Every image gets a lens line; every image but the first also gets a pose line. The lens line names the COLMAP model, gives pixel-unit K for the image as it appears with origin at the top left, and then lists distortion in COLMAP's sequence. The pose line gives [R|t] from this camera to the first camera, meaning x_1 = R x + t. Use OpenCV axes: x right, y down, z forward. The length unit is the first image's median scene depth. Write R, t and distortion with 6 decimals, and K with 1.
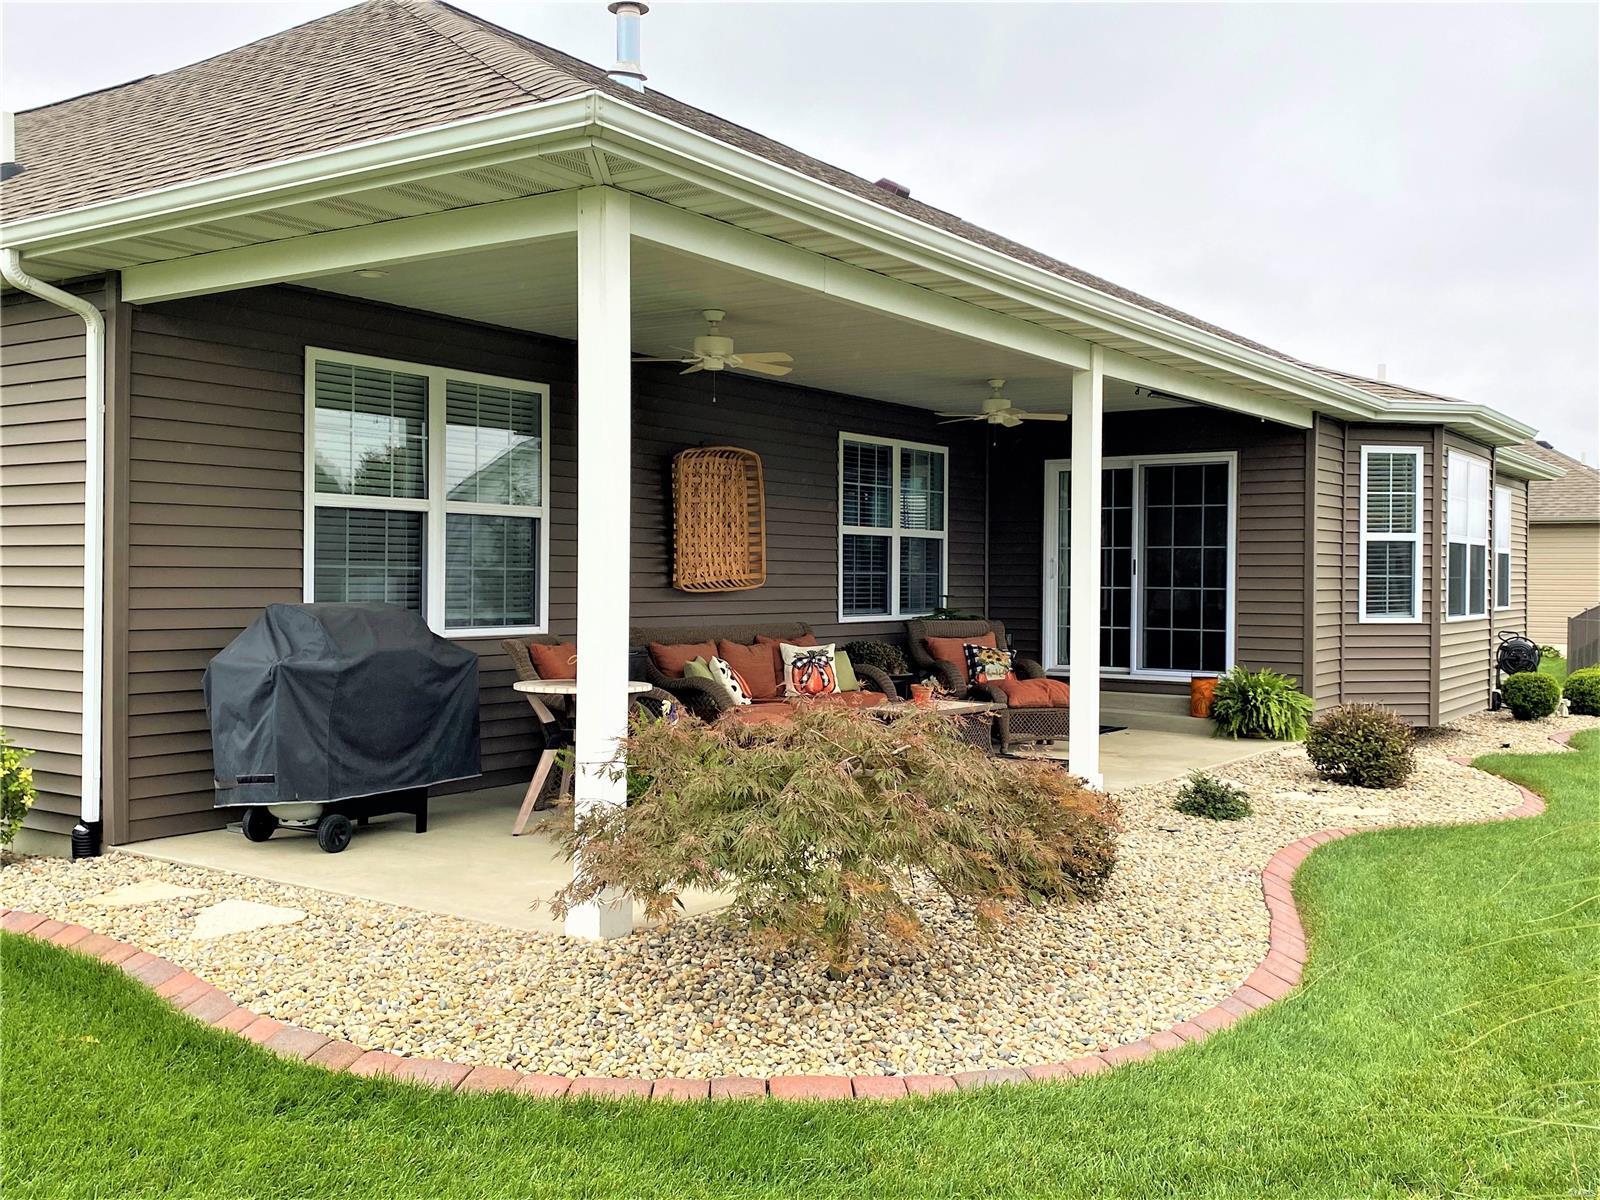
lens RADIAL K [[1537.2, 0, 800.0], [0, 1537.2, 600.0], [0, 0, 1]] dist [0.011101, 0.003788]
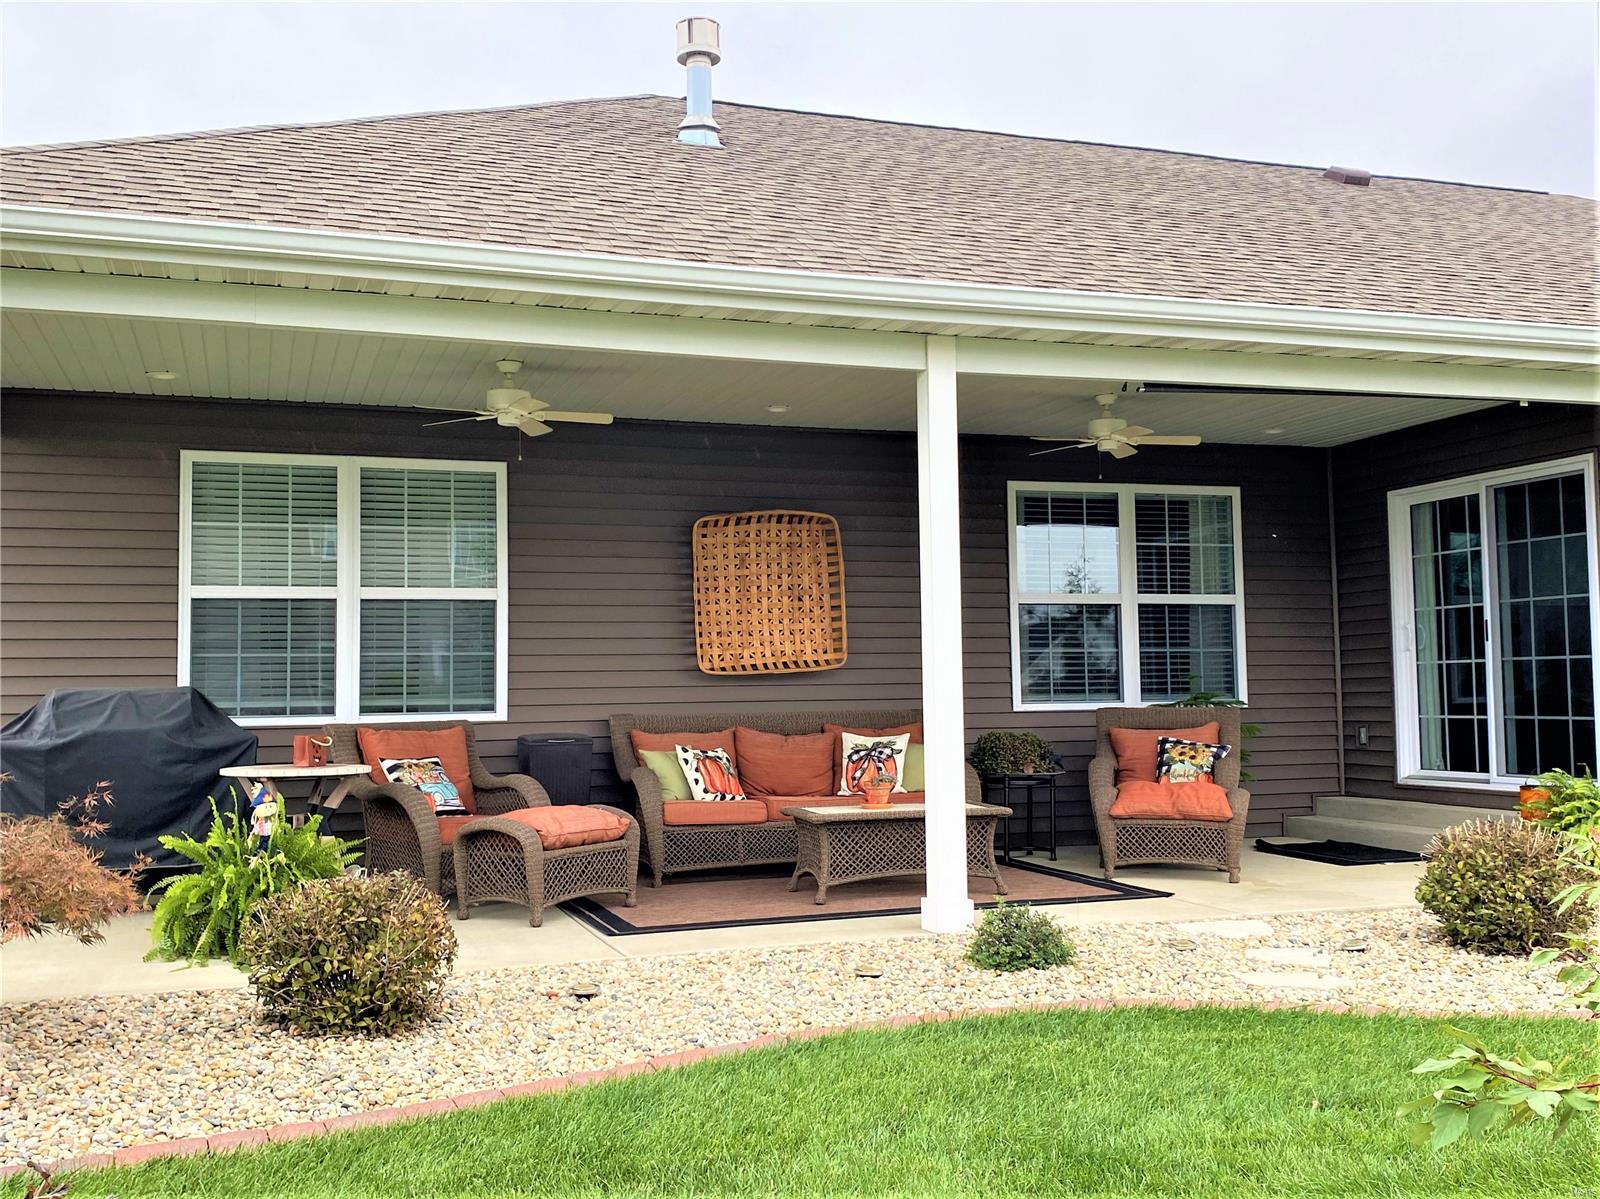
lens RADIAL K [[1590.2, 0, 800.0], [0, 1590.2, 599.5], [0, 0, 1]] dist [0.145833, -0.500815]
pose [[0.797188, -0.052984, -0.601402, 0.507440], [0.010679, 0.997223, -0.073701, 0.019228], [0.603637, 0.052332, 0.795540, 0.275437]]
